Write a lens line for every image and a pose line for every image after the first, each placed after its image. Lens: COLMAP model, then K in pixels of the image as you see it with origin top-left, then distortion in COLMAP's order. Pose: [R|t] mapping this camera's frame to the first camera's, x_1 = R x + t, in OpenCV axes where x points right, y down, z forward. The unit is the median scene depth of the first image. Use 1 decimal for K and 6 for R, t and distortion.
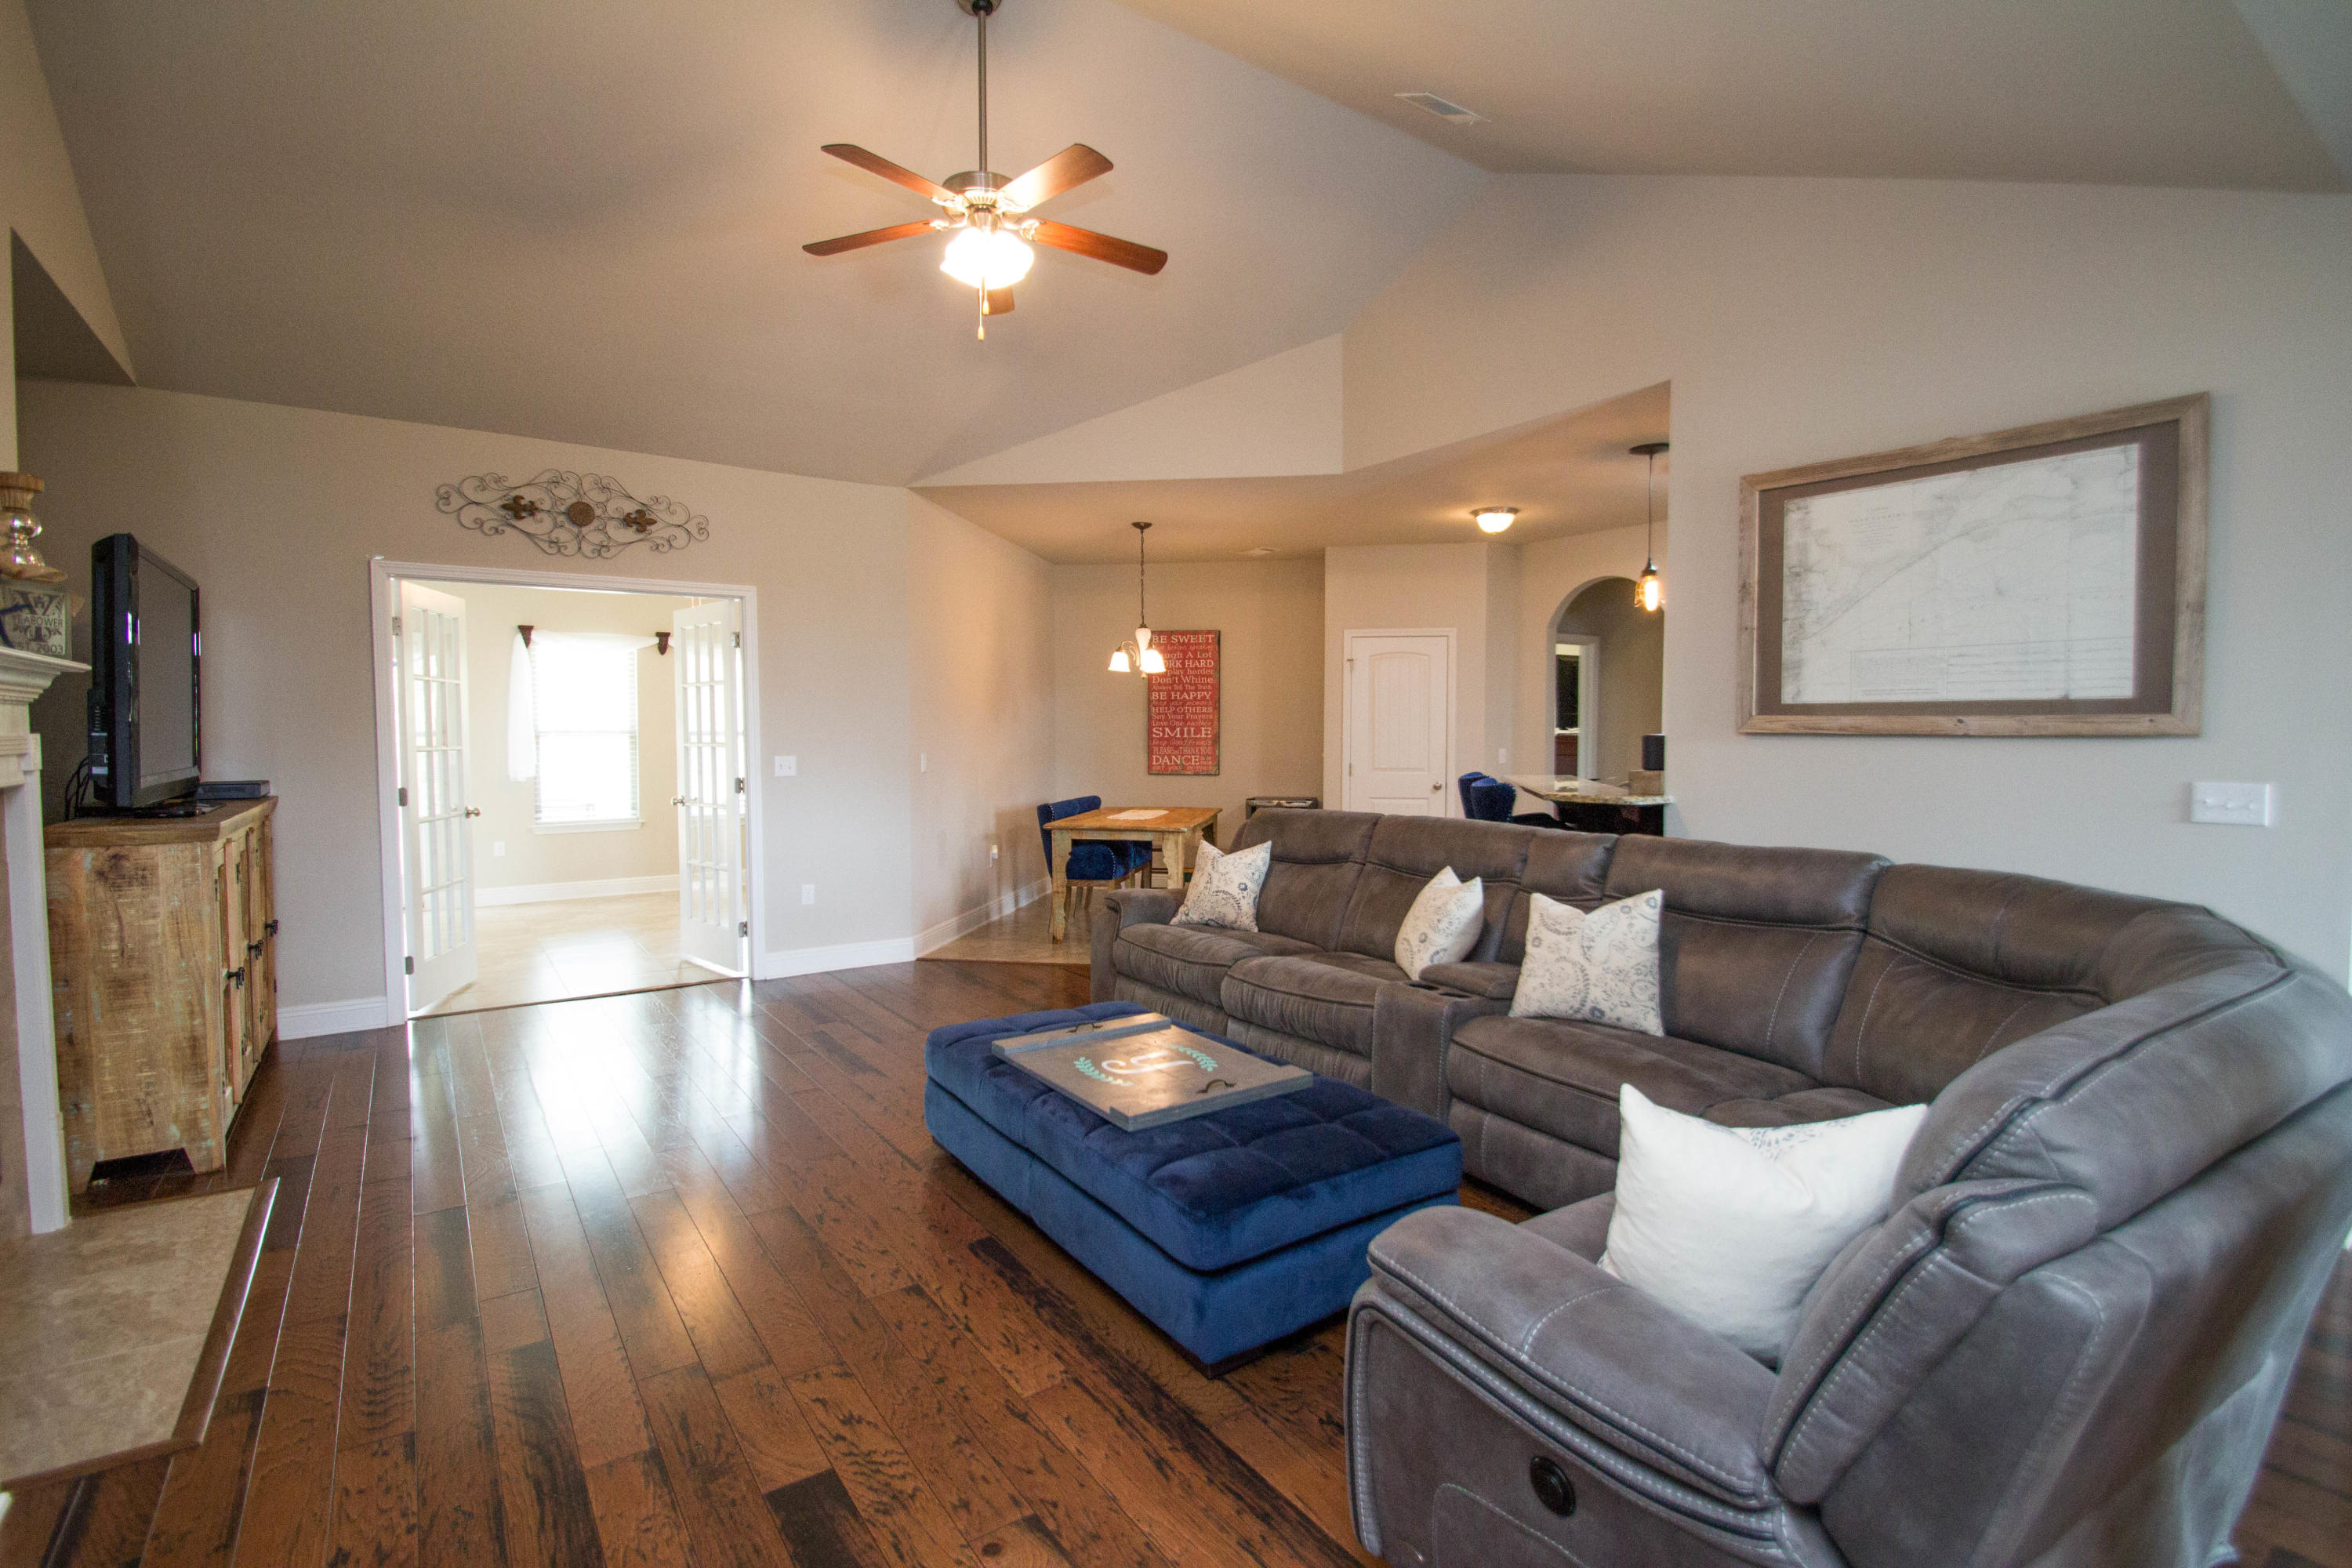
lens RADIAL K [[1092.2, 0, 1185.8], [0, 1092.2, 778.8], [0, 0, 1]] dist [0.003272, -0.009455]
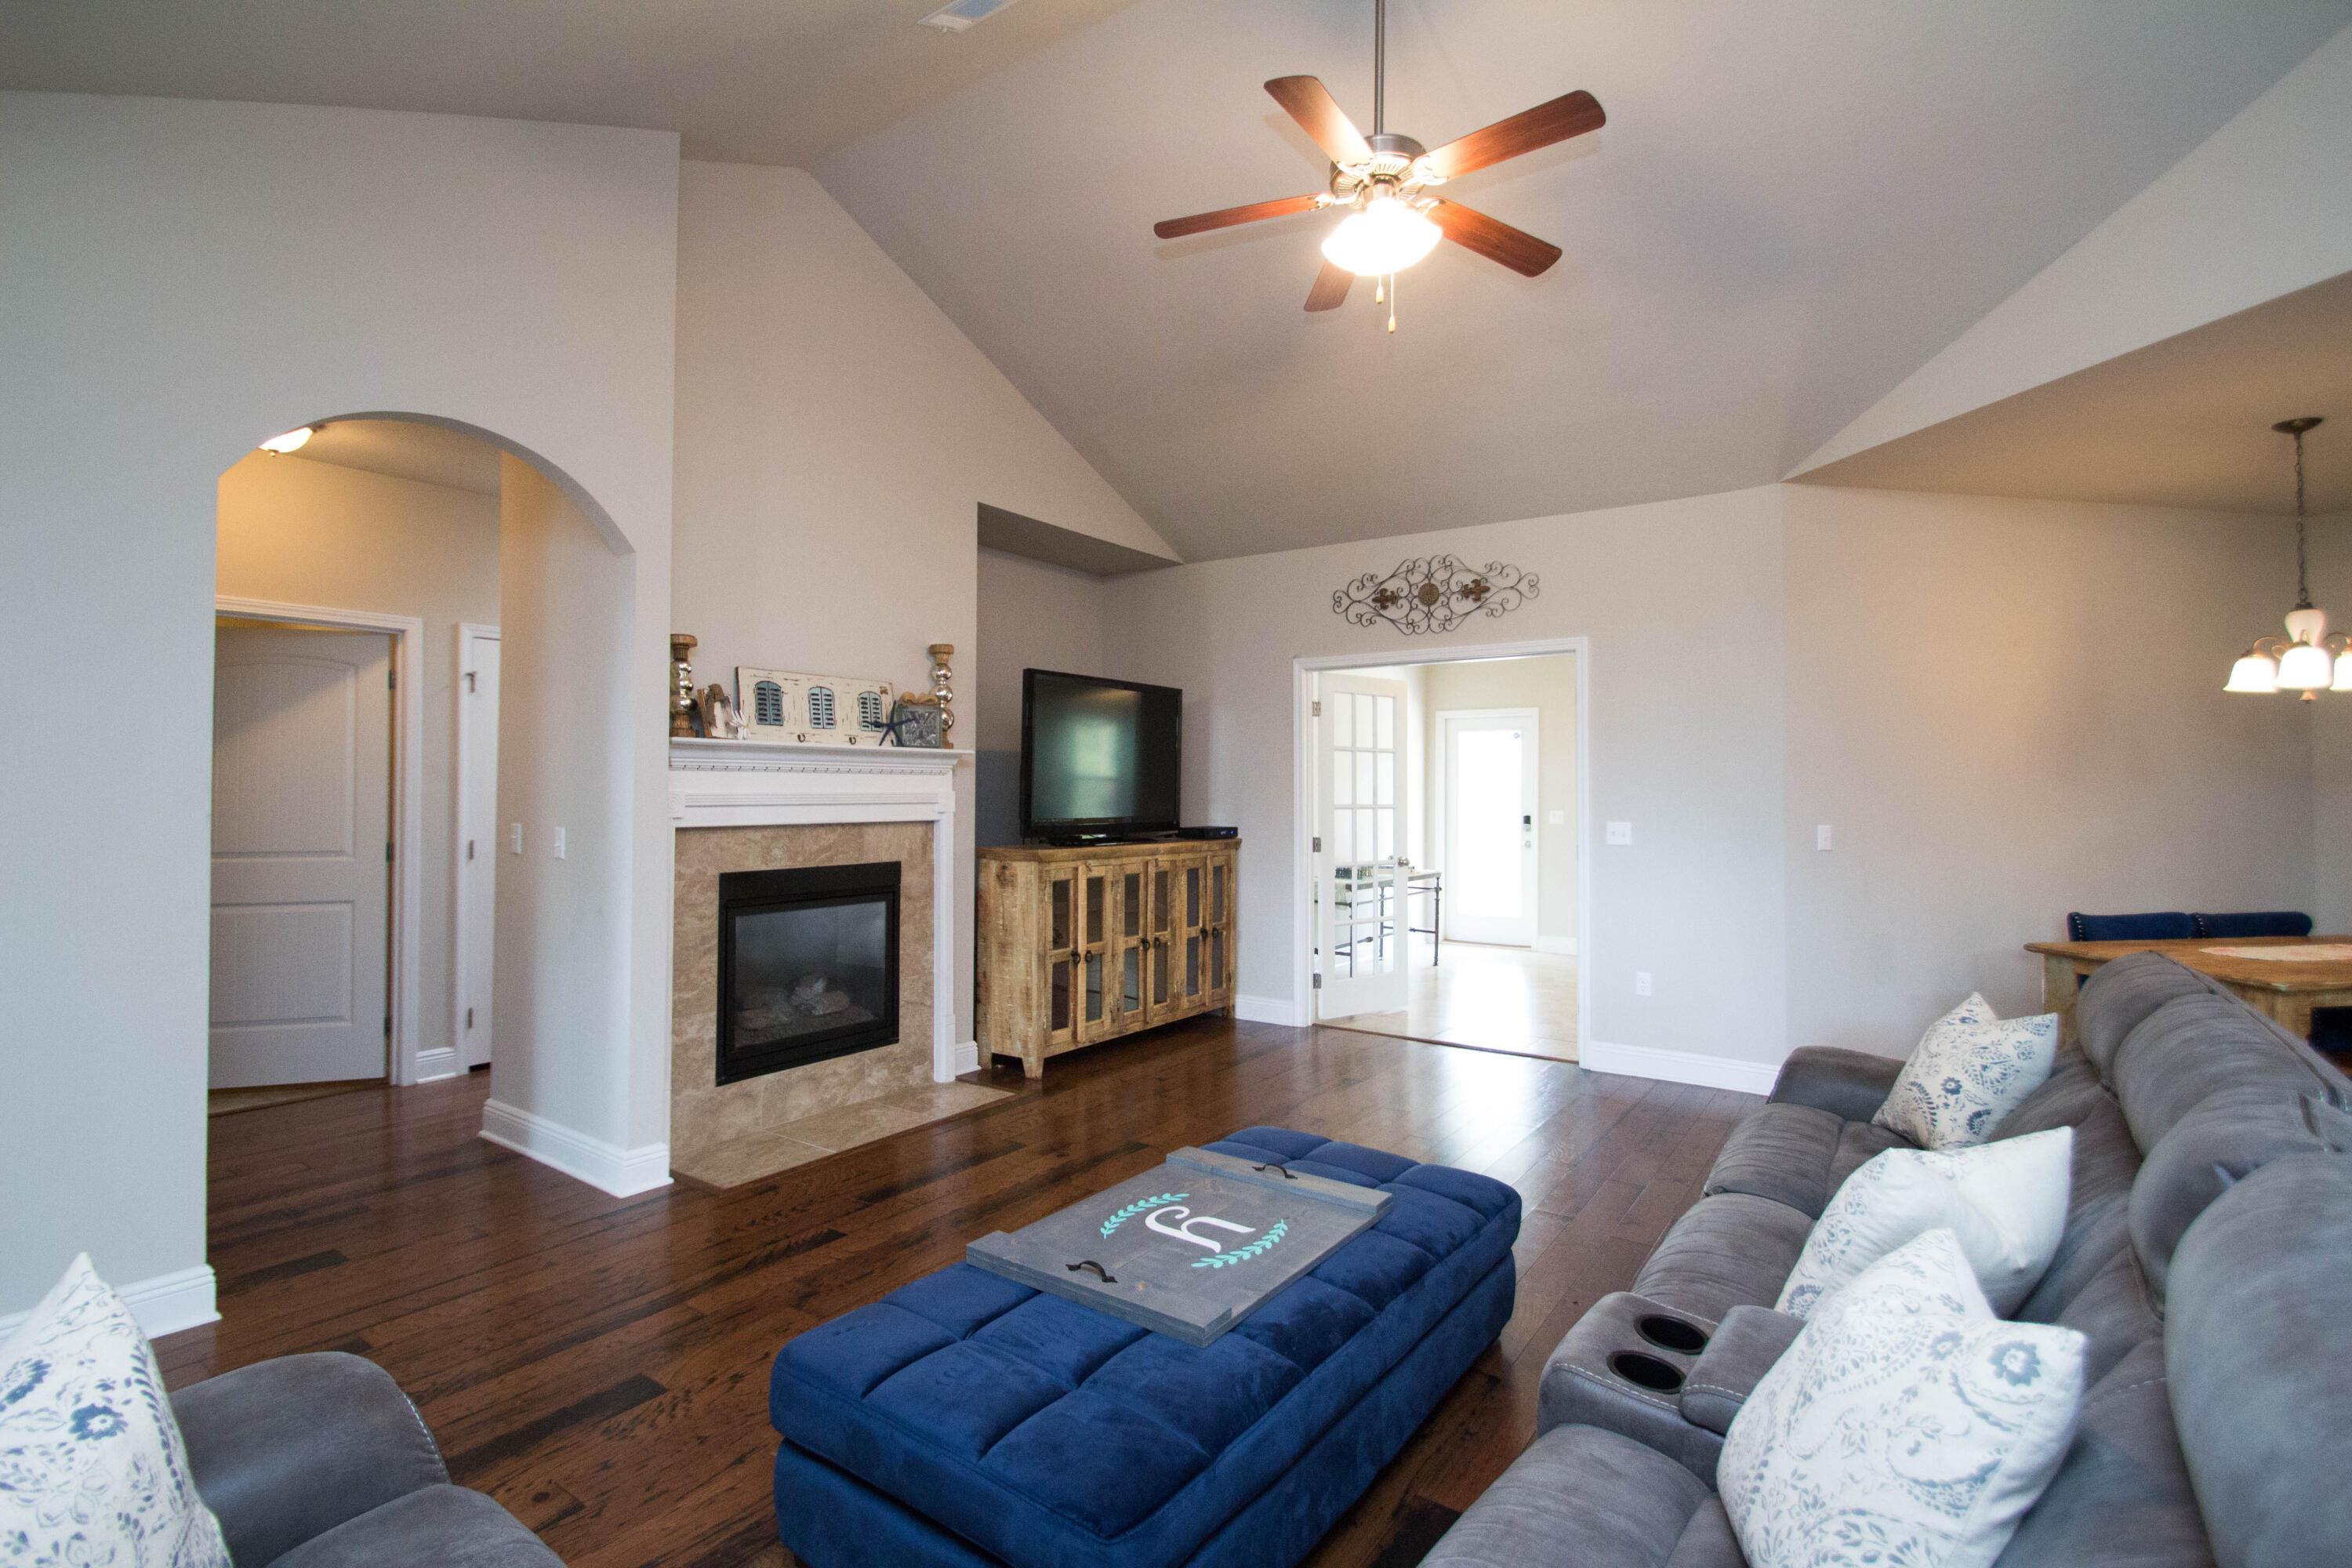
lens RADIAL K [[1092.2, 0, 1179.1], [0, 1092.2, 768.2], [0, 0, 1]] dist [0.003272, -0.009455]
pose [[0.334958, -0.018262, -0.942056, 0.384983], [-0.046769, 0.998257, -0.035981, -0.017535], [0.941071, 0.056111, 0.333521, 0.406318]]
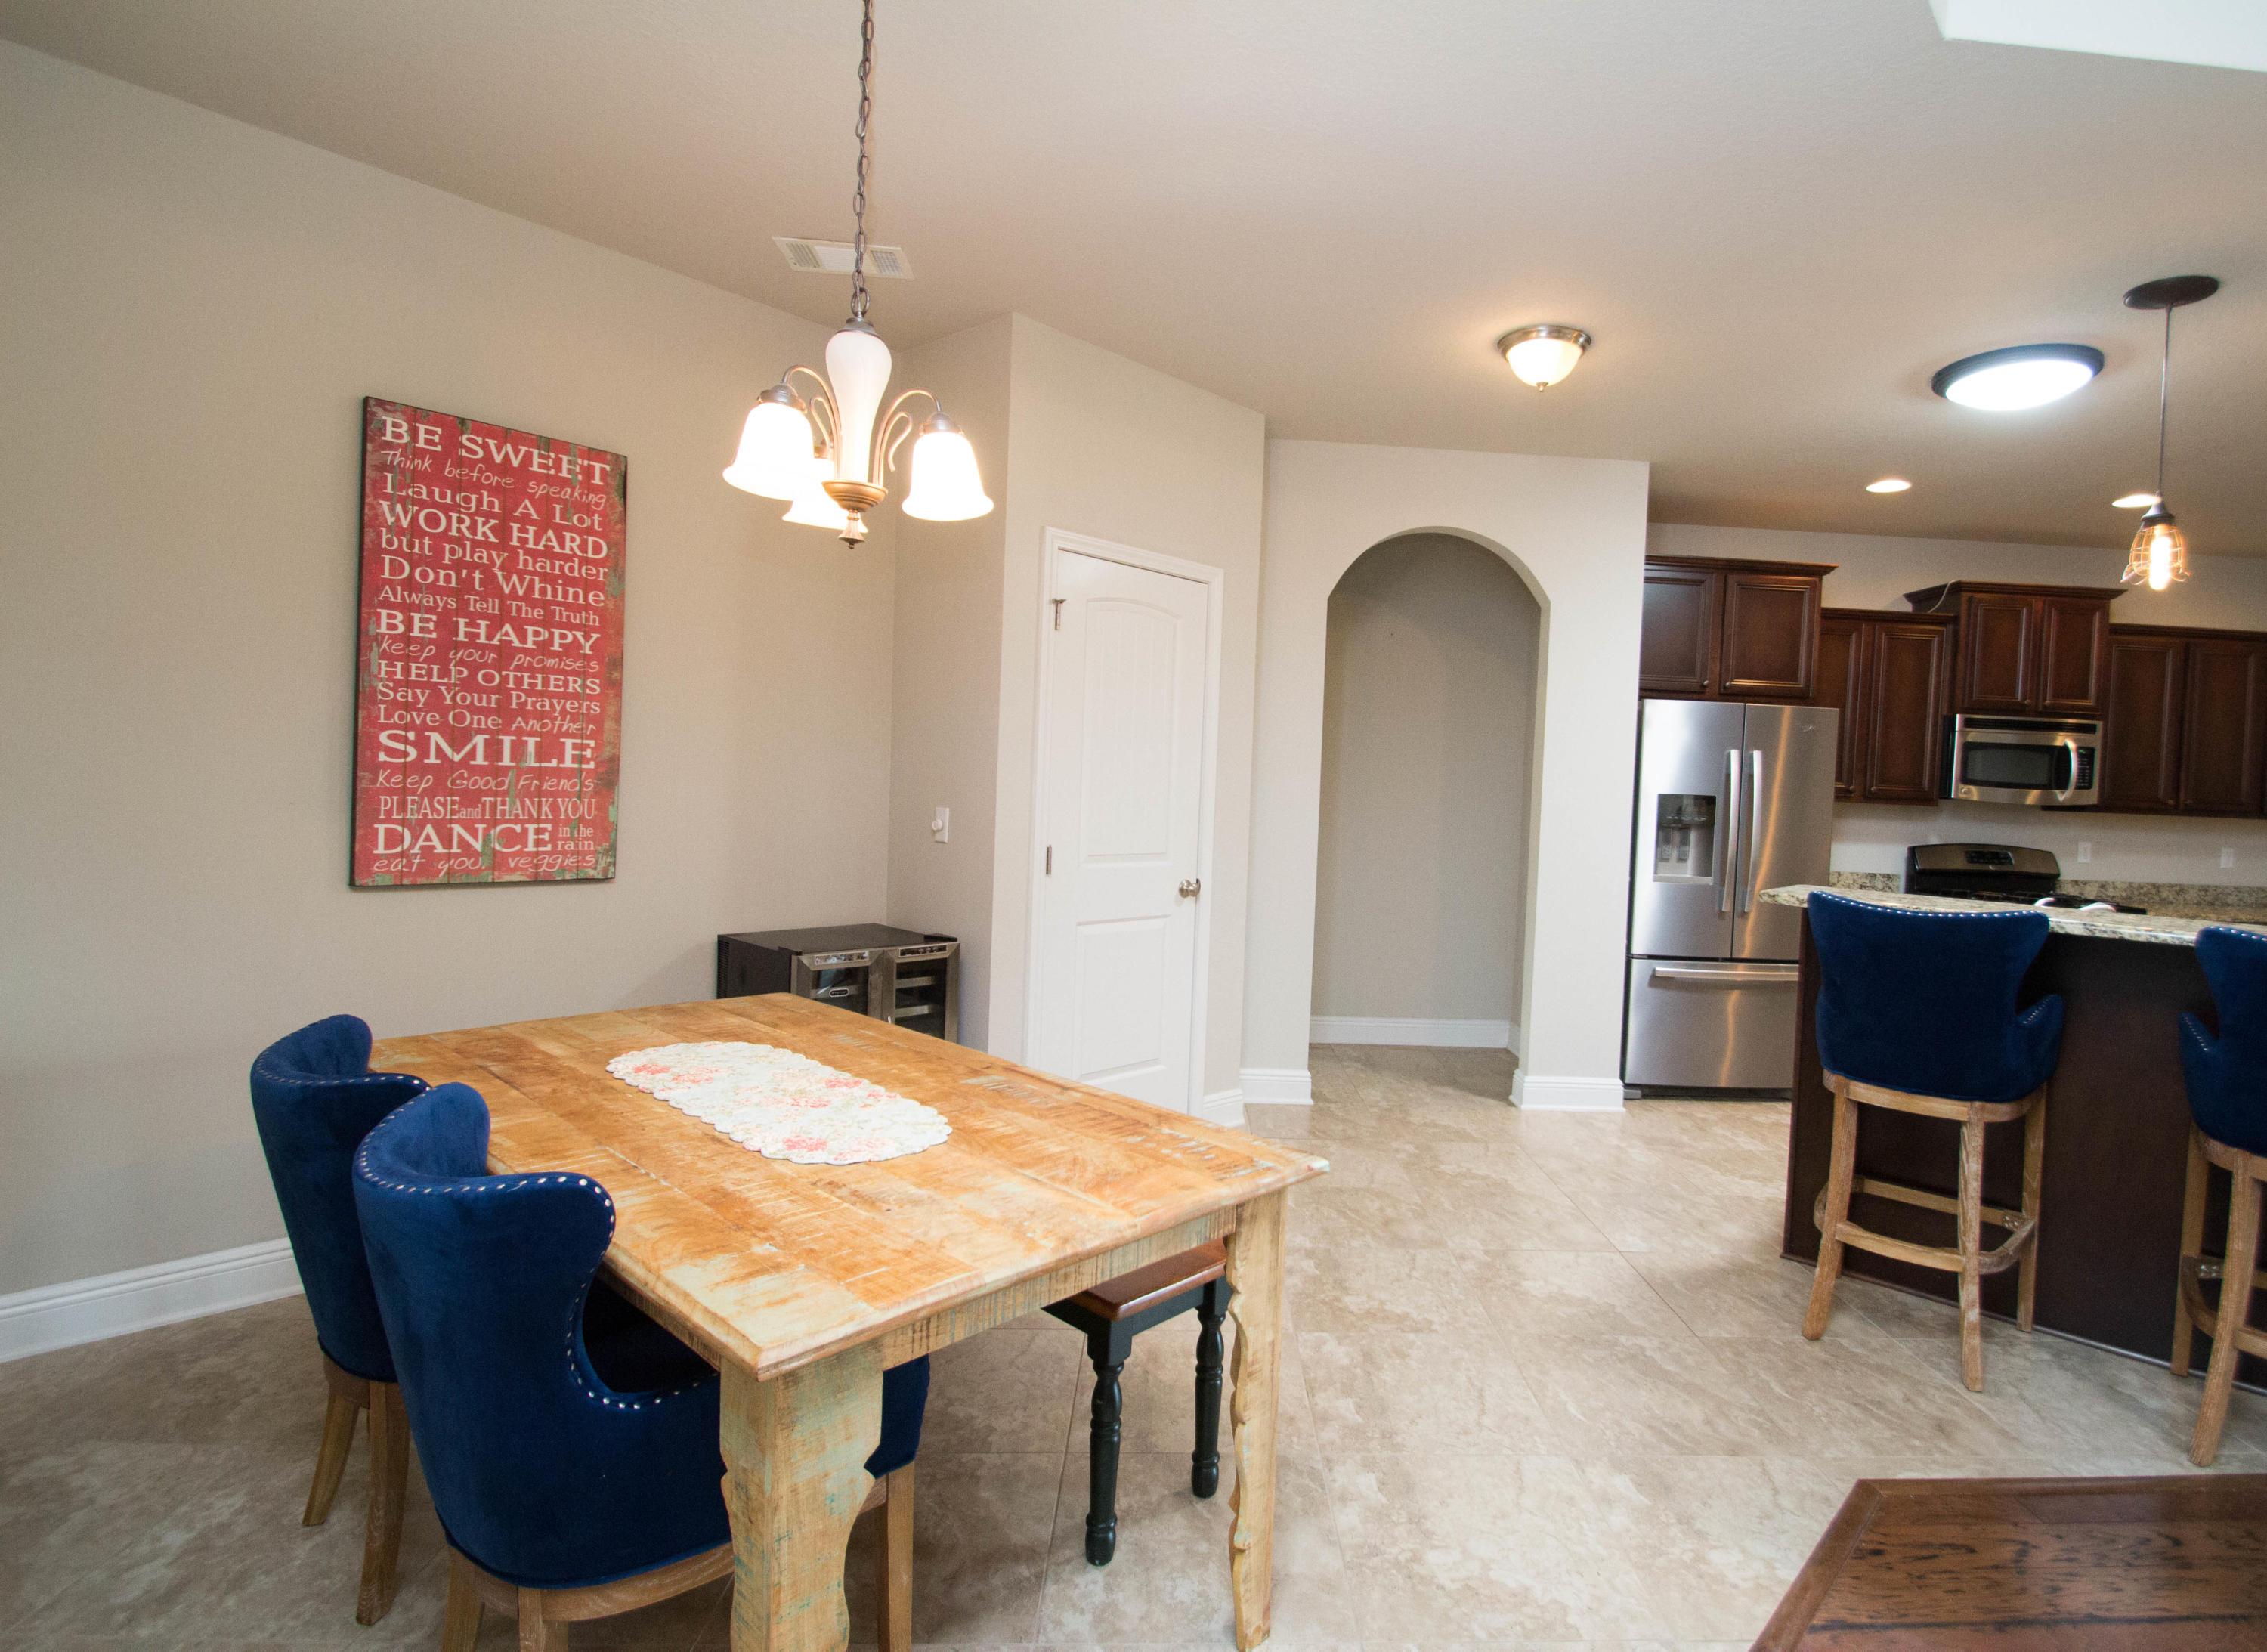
lens RADIAL K [[1142.2, 0, 1238.9], [0, 1142.2, 813.4], [0, 0, 1]] dist [-0.001201, -0.000087]
pose [[0.517718, -0.003958, 0.855542, -0.293756], [-0.001874, 0.999982, 0.005760, -0.045084], [-0.855549, -0.004585, 0.517701, 1.095131]]
